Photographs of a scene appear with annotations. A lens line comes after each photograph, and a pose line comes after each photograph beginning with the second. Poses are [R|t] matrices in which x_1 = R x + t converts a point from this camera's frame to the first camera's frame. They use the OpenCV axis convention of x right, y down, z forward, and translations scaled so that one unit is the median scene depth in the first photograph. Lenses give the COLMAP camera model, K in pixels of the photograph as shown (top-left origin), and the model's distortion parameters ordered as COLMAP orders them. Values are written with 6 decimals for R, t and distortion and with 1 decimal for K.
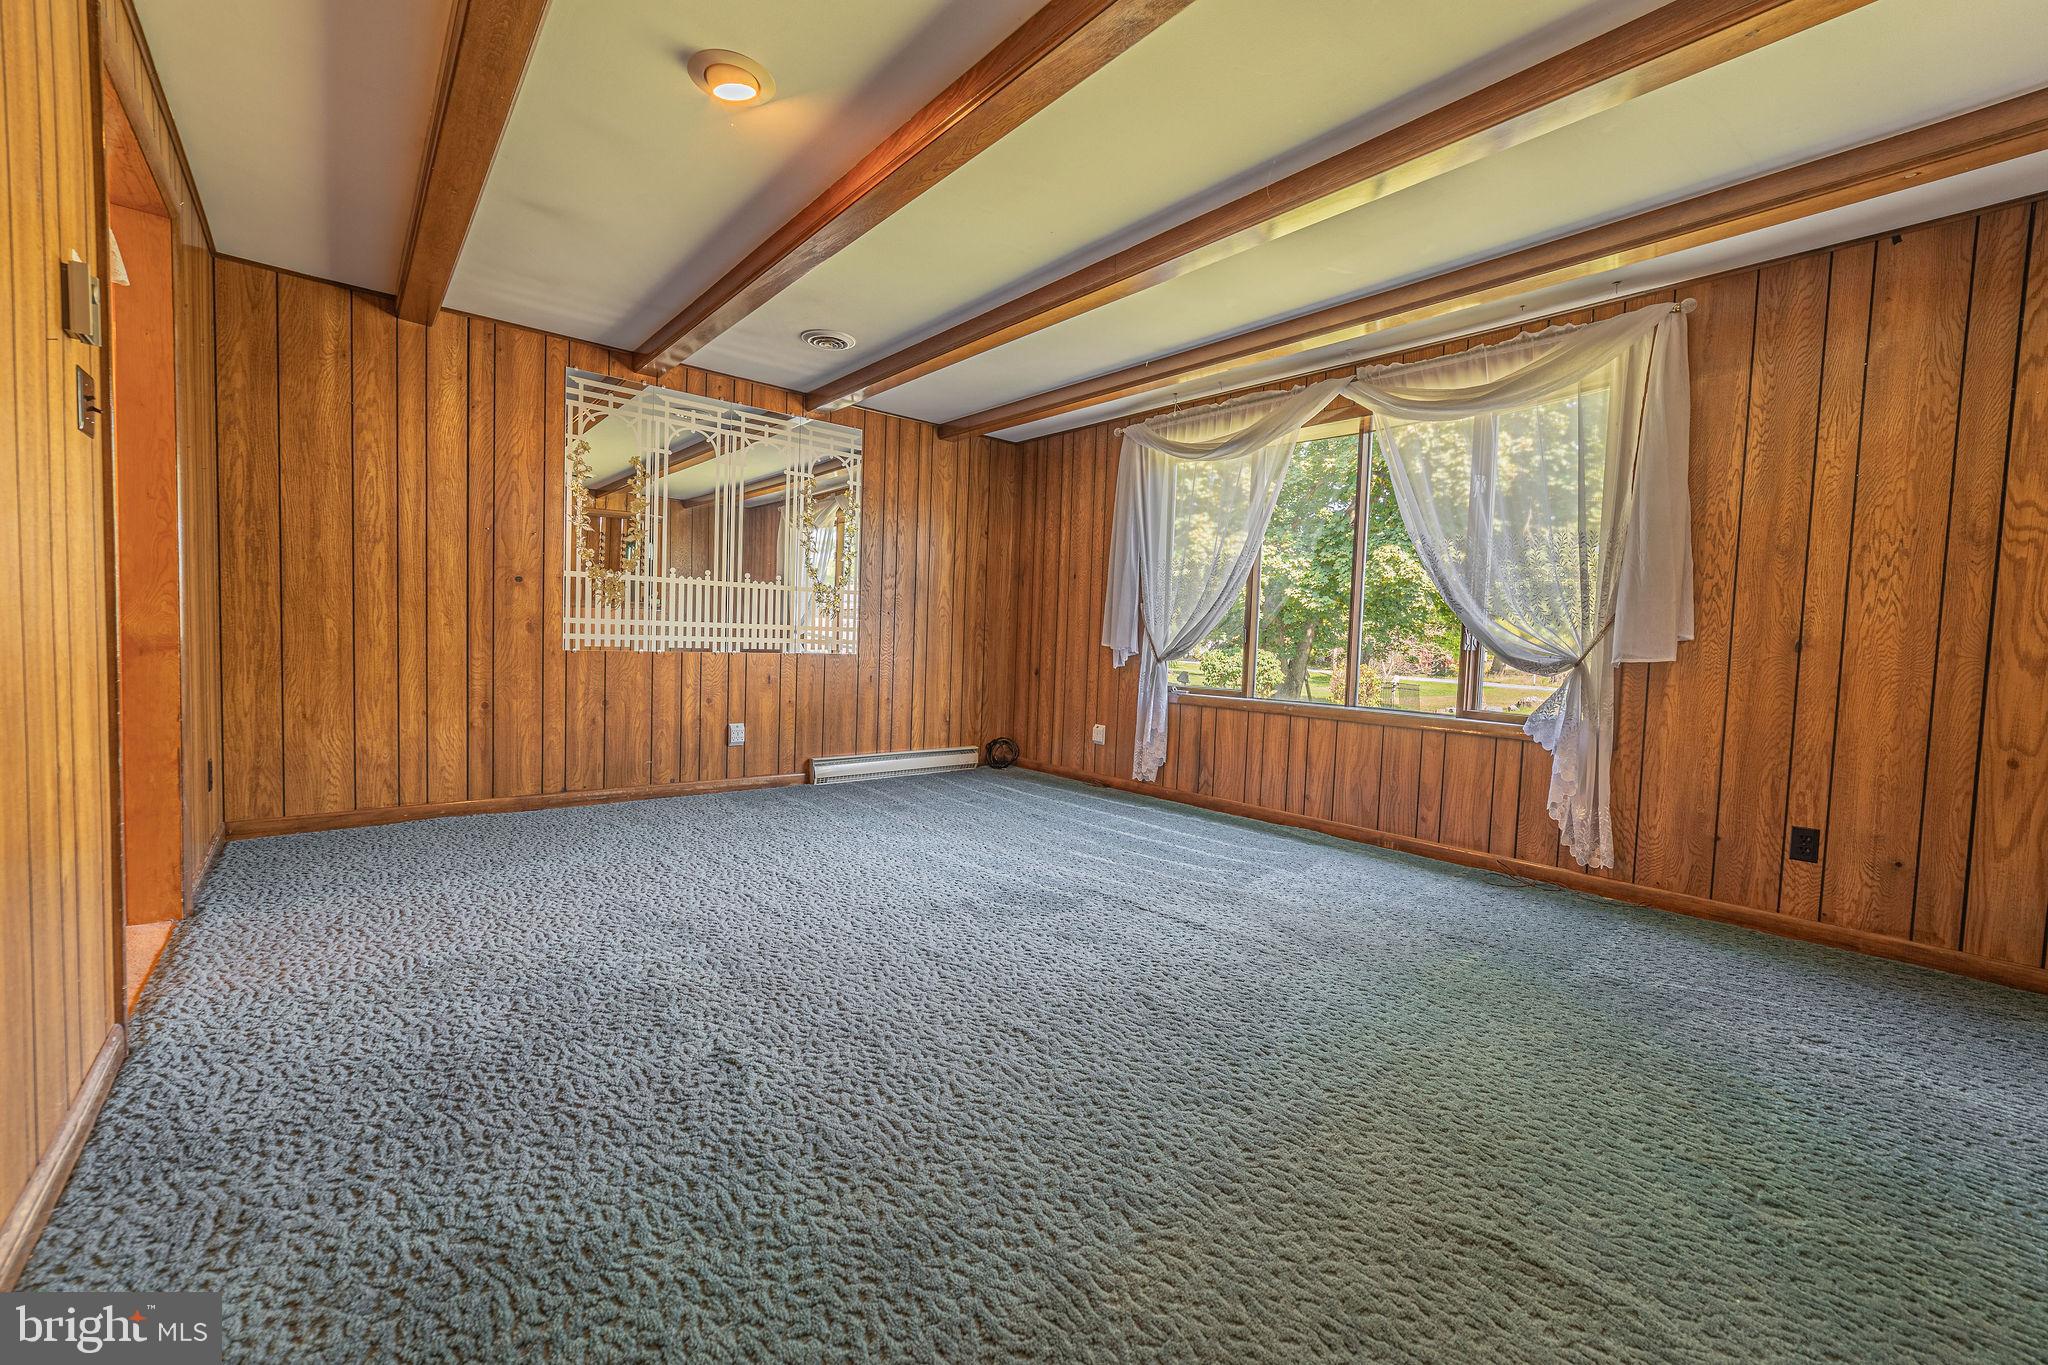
lens RADIAL K [[806.6, 0, 1022.8], [0, 806.6, 685.7], [0, 0, 1]] dist [-0.023222, 0.008216]
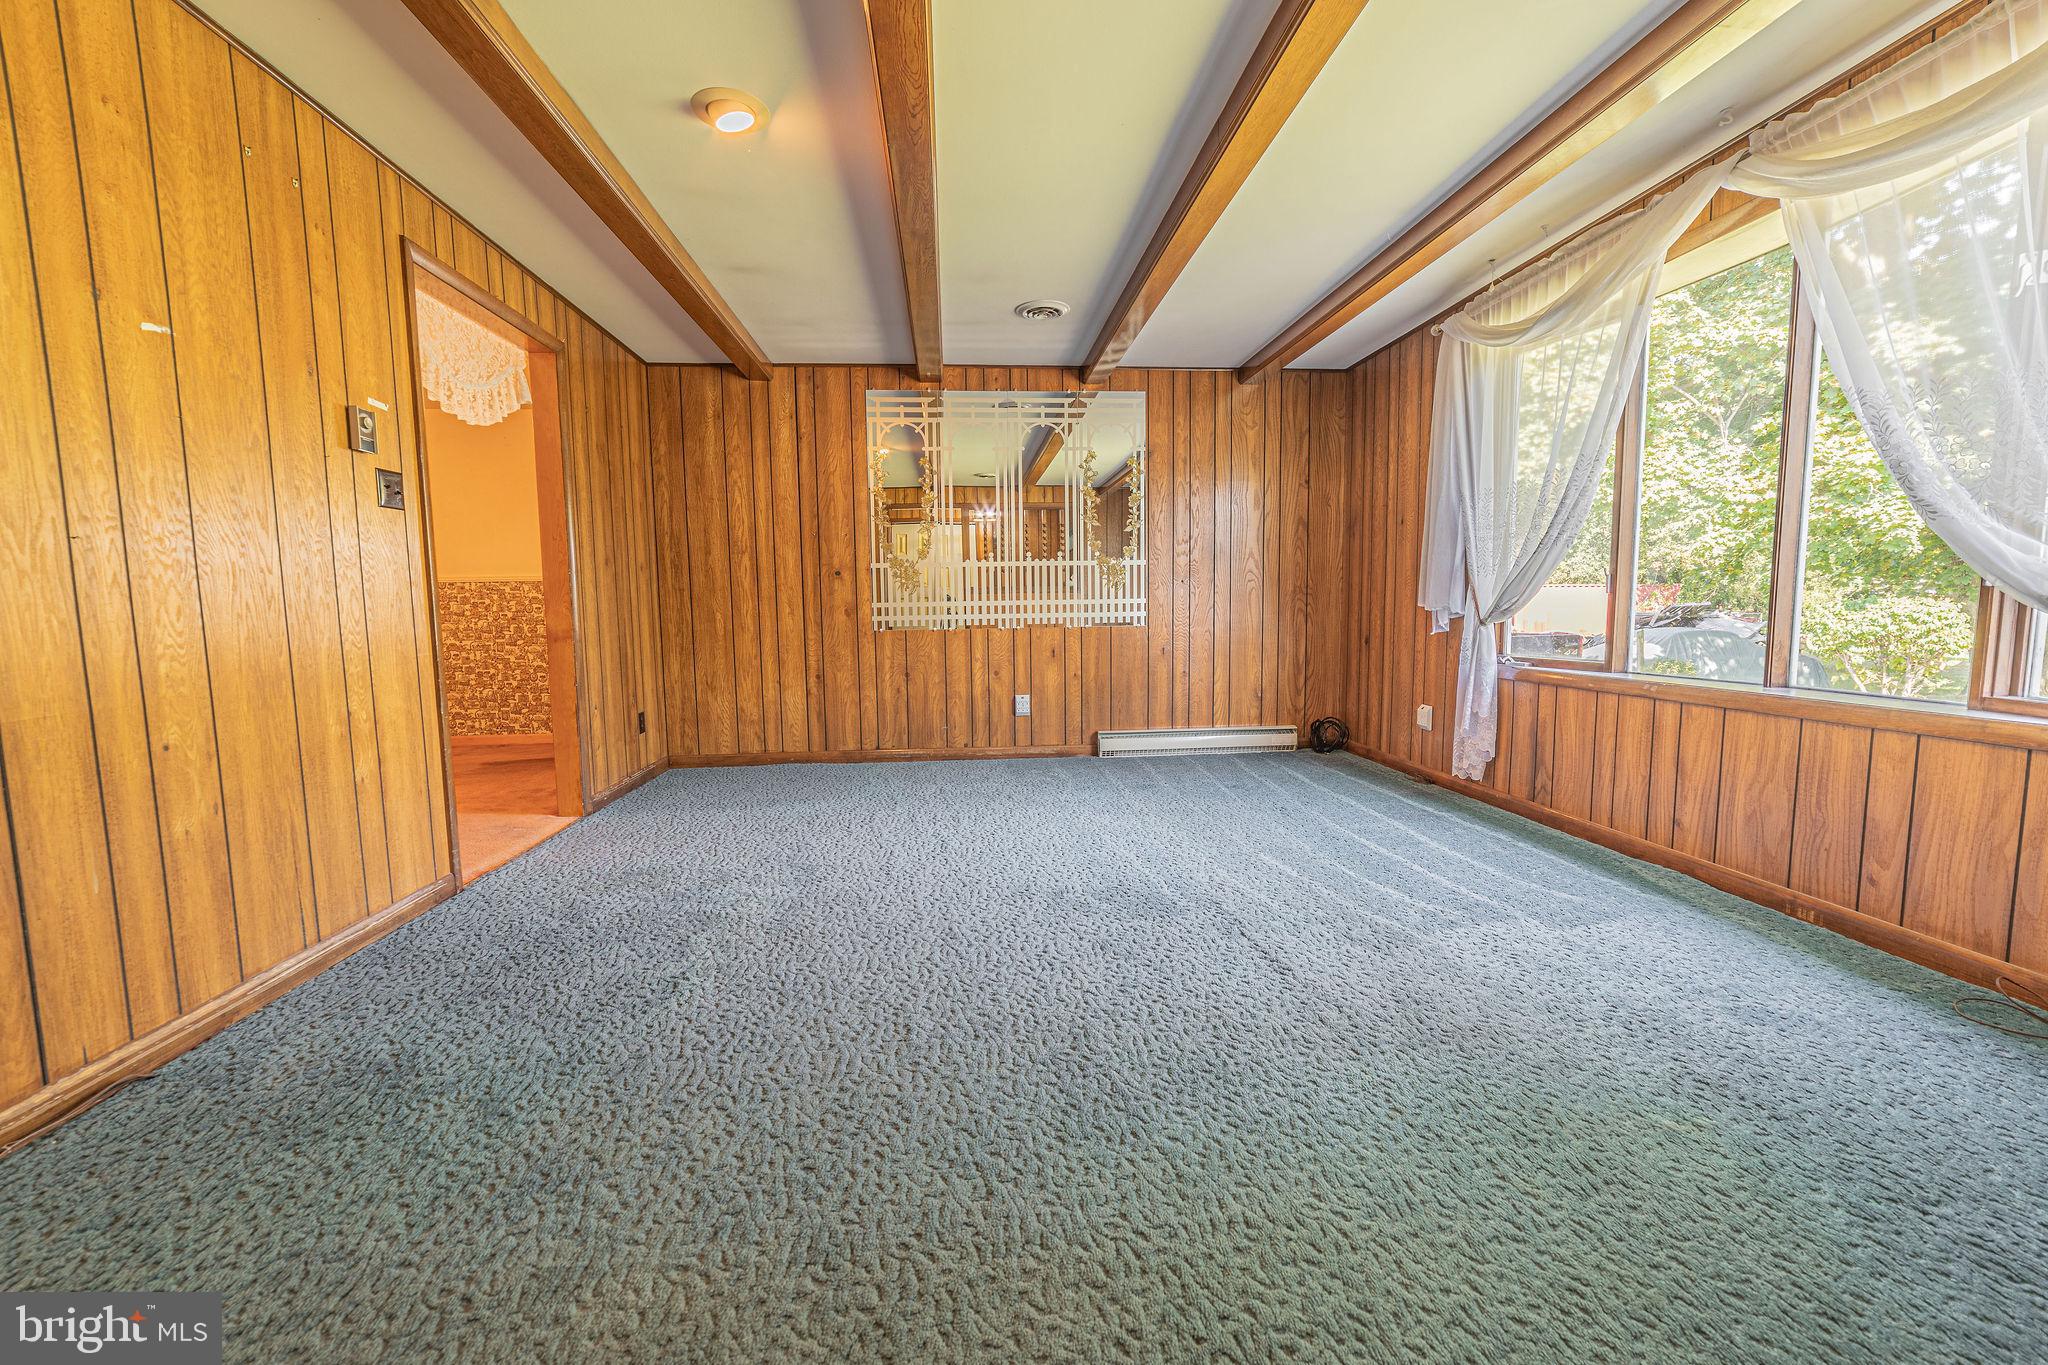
lens RADIAL K [[806.6, 0, 1022.0], [0, 806.6, 684.6], [0, 0, 1]] dist [-0.023222, 0.008216]
pose [[0.809235, 0.011749, -0.587367, 0.283771], [0.007327, 0.999520, 0.030087, 0.001283], [0.587439, -0.028651, 0.808761, 0.146412]]
